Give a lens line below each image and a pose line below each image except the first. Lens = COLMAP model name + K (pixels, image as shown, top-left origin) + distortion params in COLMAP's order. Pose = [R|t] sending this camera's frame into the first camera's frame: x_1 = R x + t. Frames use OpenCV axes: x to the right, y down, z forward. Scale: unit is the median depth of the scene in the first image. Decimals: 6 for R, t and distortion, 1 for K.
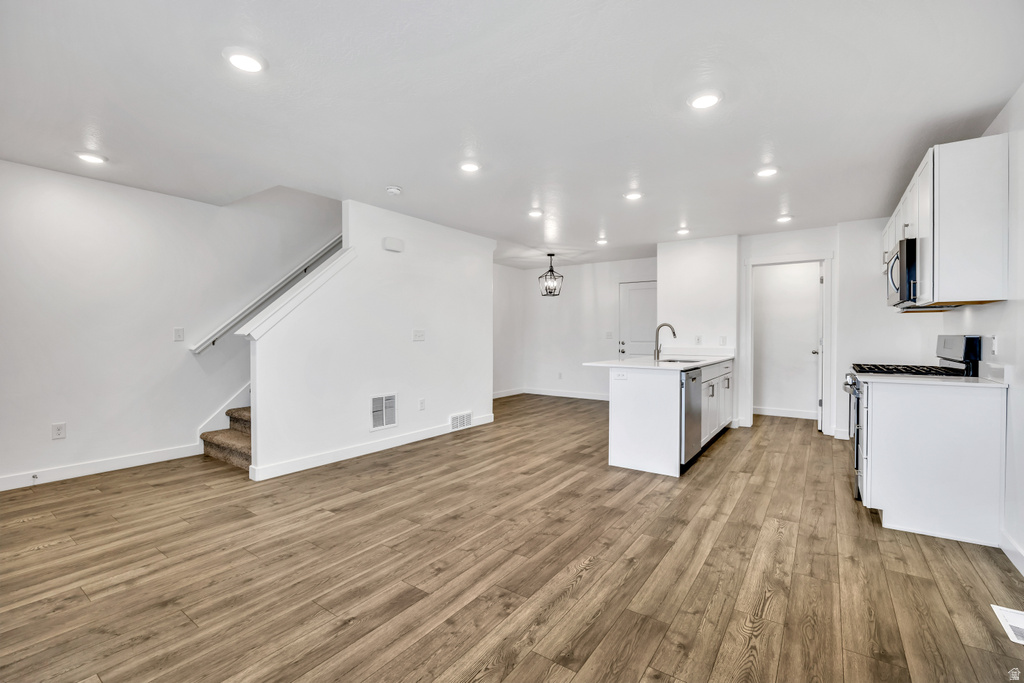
lens RADIAL K [[447.6, 0, 512.5], [0, 447.6, 345.9], [0, 0, 1]] dist [-0.015483, 0.000678]
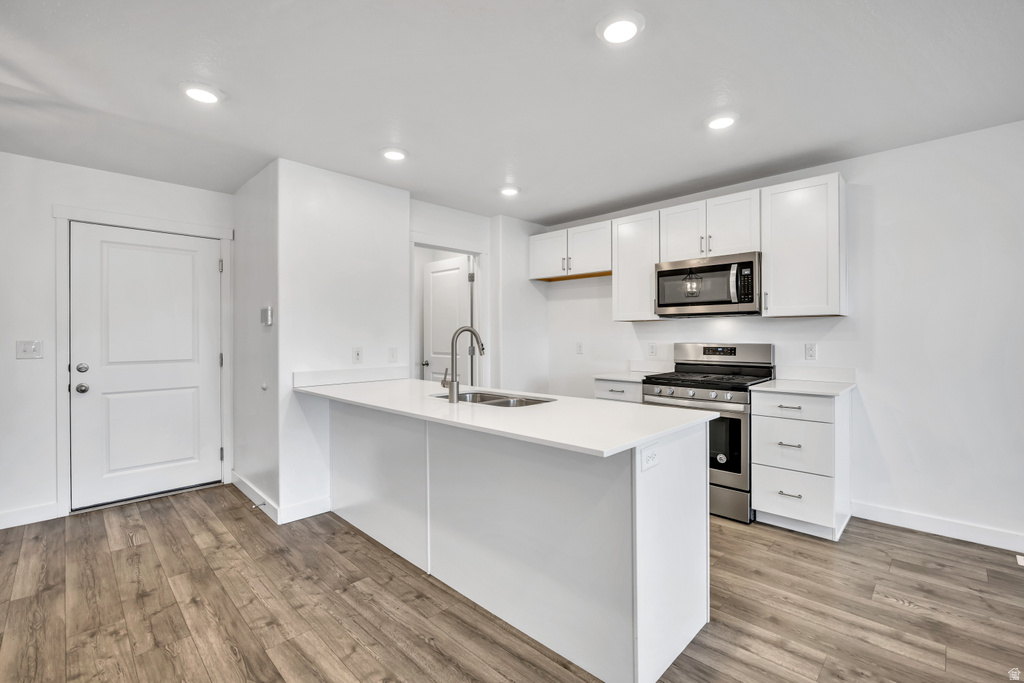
lens RADIAL K [[447.6, 0, 513.0], [0, 447.6, 339.6], [0, 0, 1]] dist [-0.015483, 0.000678]
pose [[0.161710, -0.010129, 0.986786, -0.214851], [0.030000, 0.999536, 0.005343, -0.056930], [-0.986382, 0.028740, 0.161939, 1.361629]]
